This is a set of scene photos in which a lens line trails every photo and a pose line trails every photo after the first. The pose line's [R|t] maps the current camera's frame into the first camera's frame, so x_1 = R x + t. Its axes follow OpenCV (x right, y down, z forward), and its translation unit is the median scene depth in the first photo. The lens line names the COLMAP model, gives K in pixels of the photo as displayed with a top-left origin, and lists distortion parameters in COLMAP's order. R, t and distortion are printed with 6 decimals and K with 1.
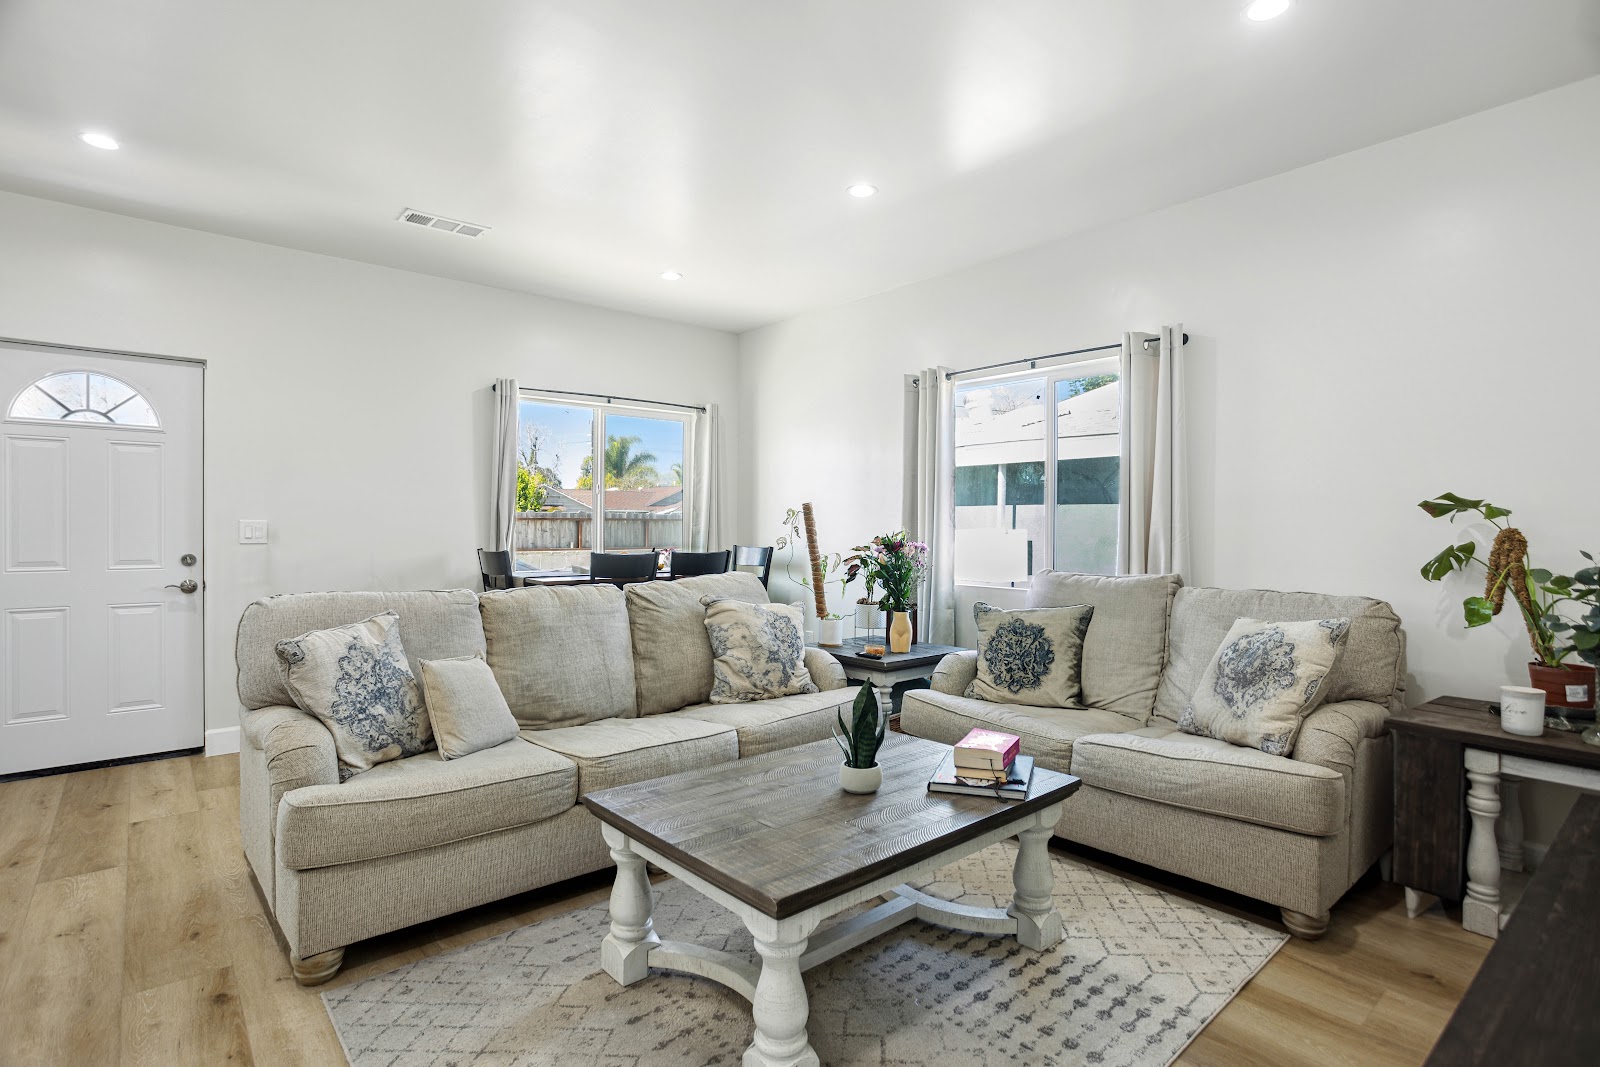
lens RADIAL K [[792.7, 0, 779.8], [0, 792.7, 521.4], [0, 0, 1]] dist [-0.050700, 0.030121]
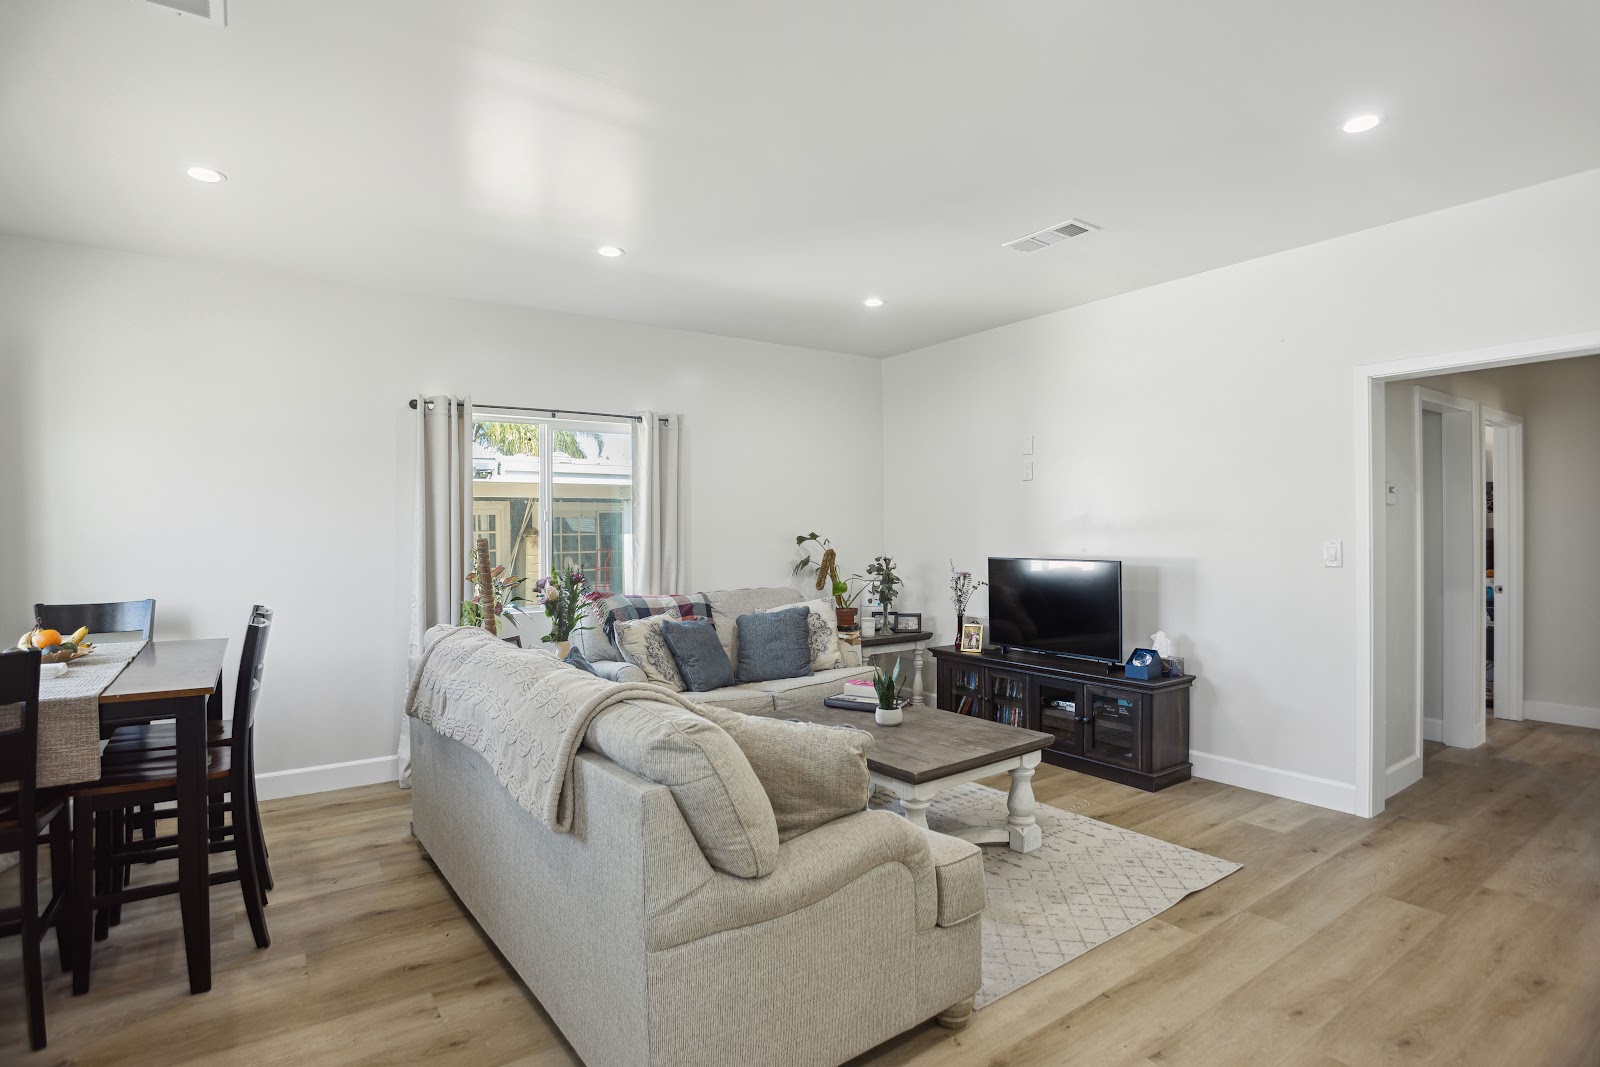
lens RADIAL K [[805.2, 0, 793.0], [0, 805.2, 536.8], [0, 0, 1]] dist [-0.059169, 0.013482]
pose [[0.096166, -0.013119, 0.995279, -1.320573], [0.008666, 0.999886, 0.012342, -0.054982], [-0.995328, 0.007438, 0.096269, 0.884822]]
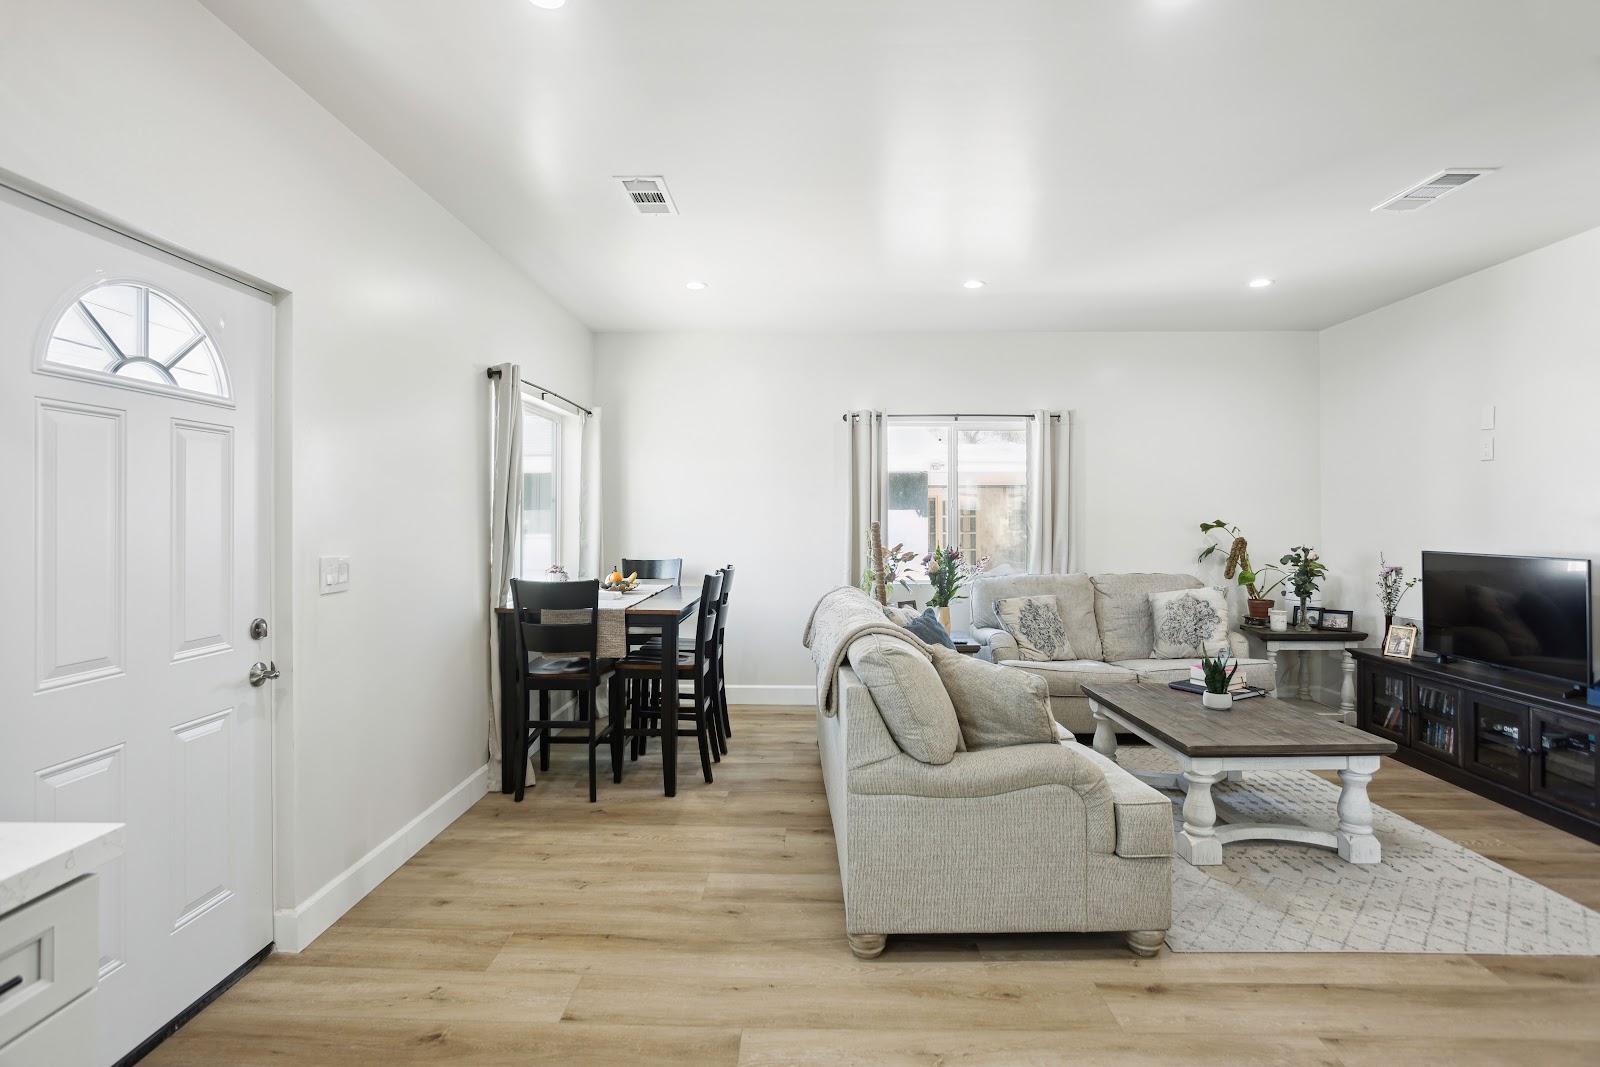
lens RADIAL K [[792.7, 0, 779.8], [0, 792.7, 521.4], [0, 0, 1]] dist [-0.050700, 0.030121]
pose [[0.672649, -0.008393, 0.739914, -1.466191], [0.002256, 0.999954, 0.009292, -0.056952], [-0.739959, -0.004581, 0.672637, 0.498288]]
